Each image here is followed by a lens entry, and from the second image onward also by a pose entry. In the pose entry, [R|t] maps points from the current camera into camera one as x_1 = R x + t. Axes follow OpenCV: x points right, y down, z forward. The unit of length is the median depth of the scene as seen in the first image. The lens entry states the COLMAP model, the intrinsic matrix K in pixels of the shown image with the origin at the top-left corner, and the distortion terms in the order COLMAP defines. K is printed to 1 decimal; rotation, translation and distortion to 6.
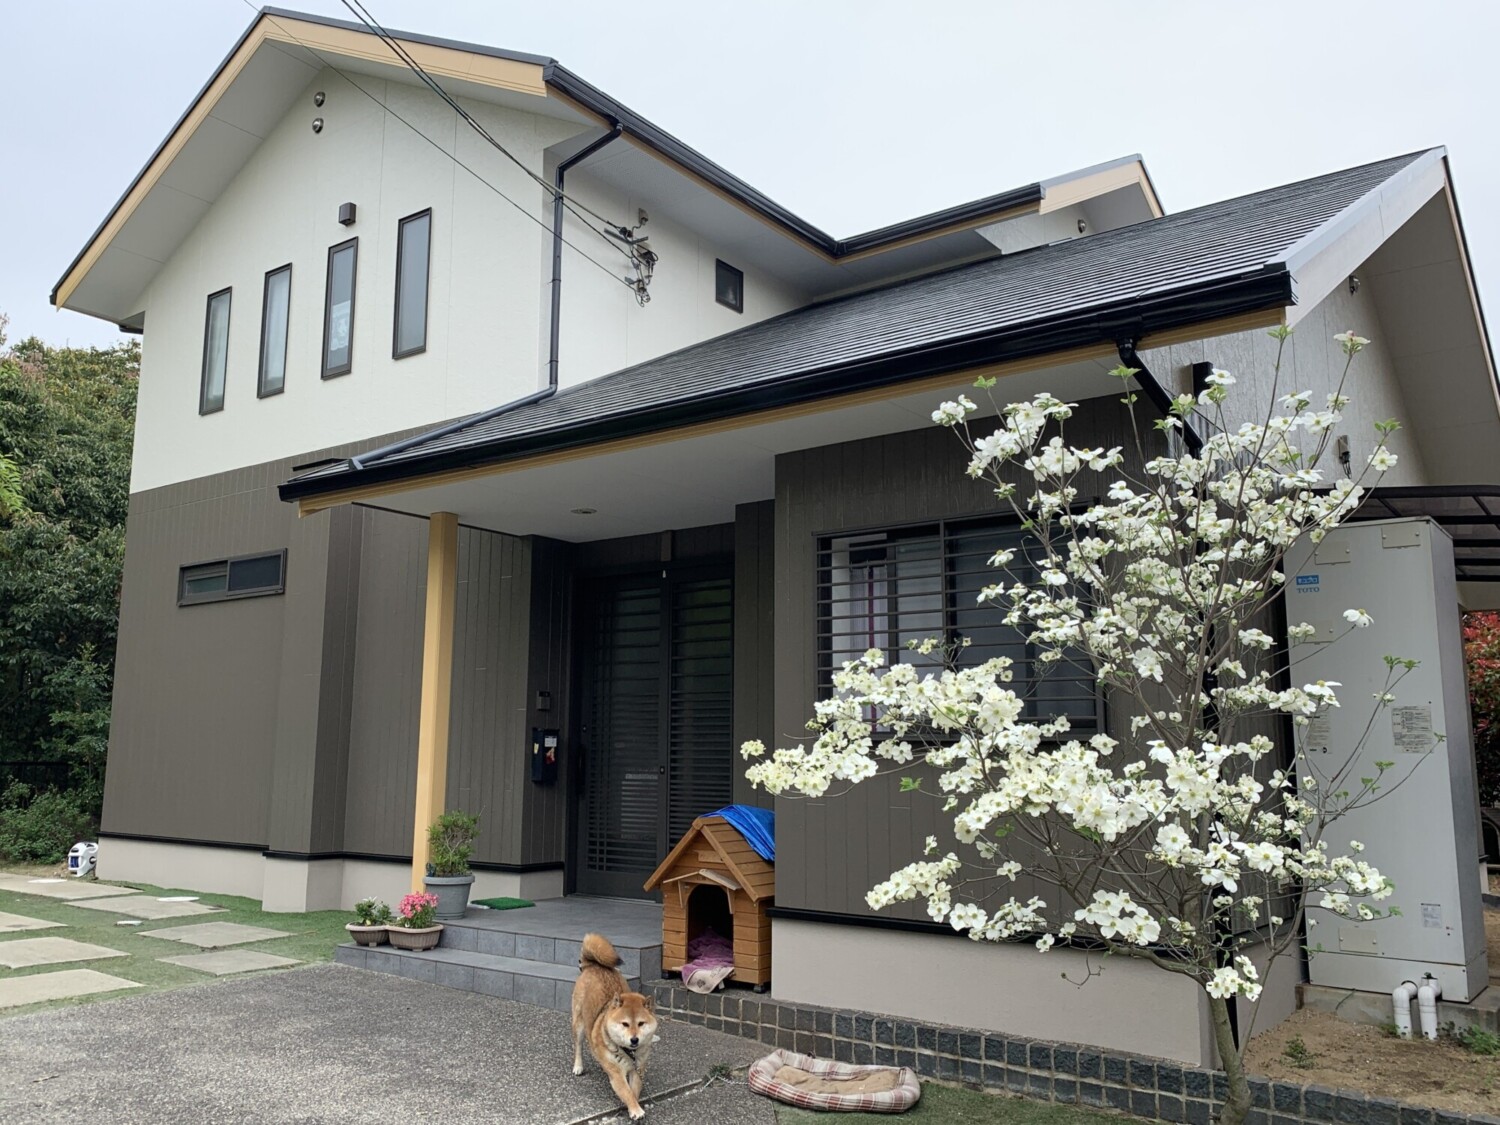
lens RADIAL K [[1196.0, 0, 750.0], [0, 1196.0, 562.5], [0, 0, 1]] dist [0.014553, 0.006968]
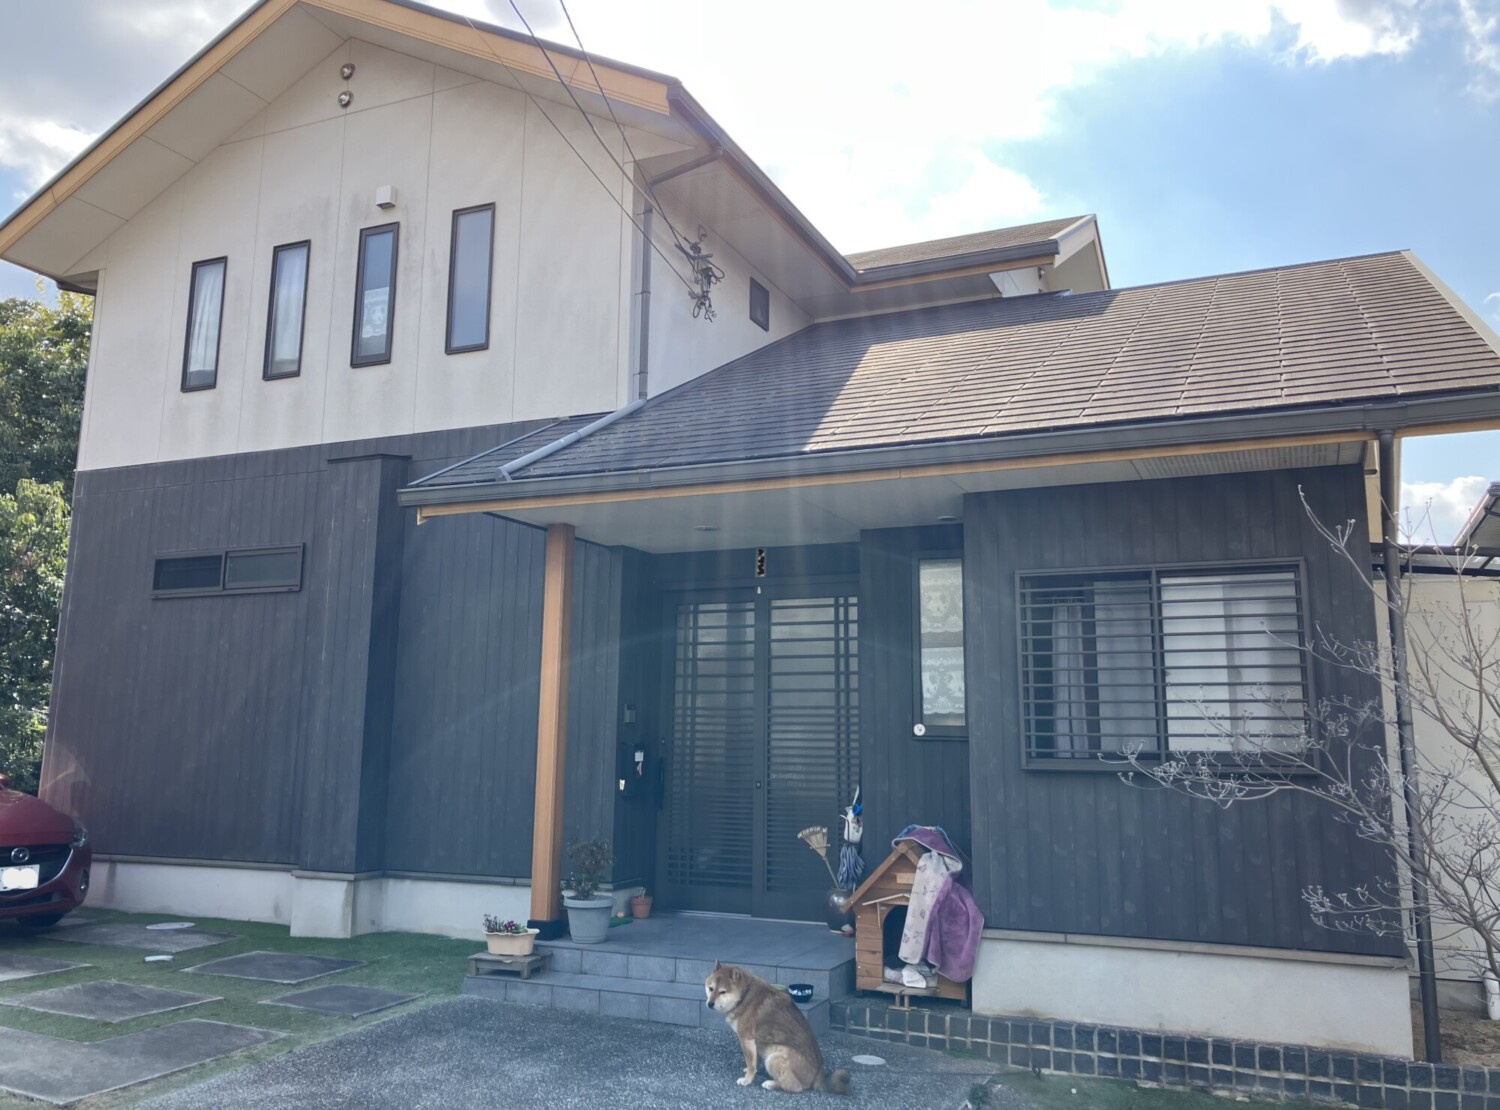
lens RADIAL K [[1175.0, 0, 752.0], [0, 1175.0, 515.5], [0, 0, 1]] dist [0.002104, 0.020001]
pose [[0.970837, 0.044291, 0.235614, -0.313311], [-0.039119, 0.998881, -0.026582, -0.027317], [-0.236528, 0.016589, 0.971483, 0.026264]]
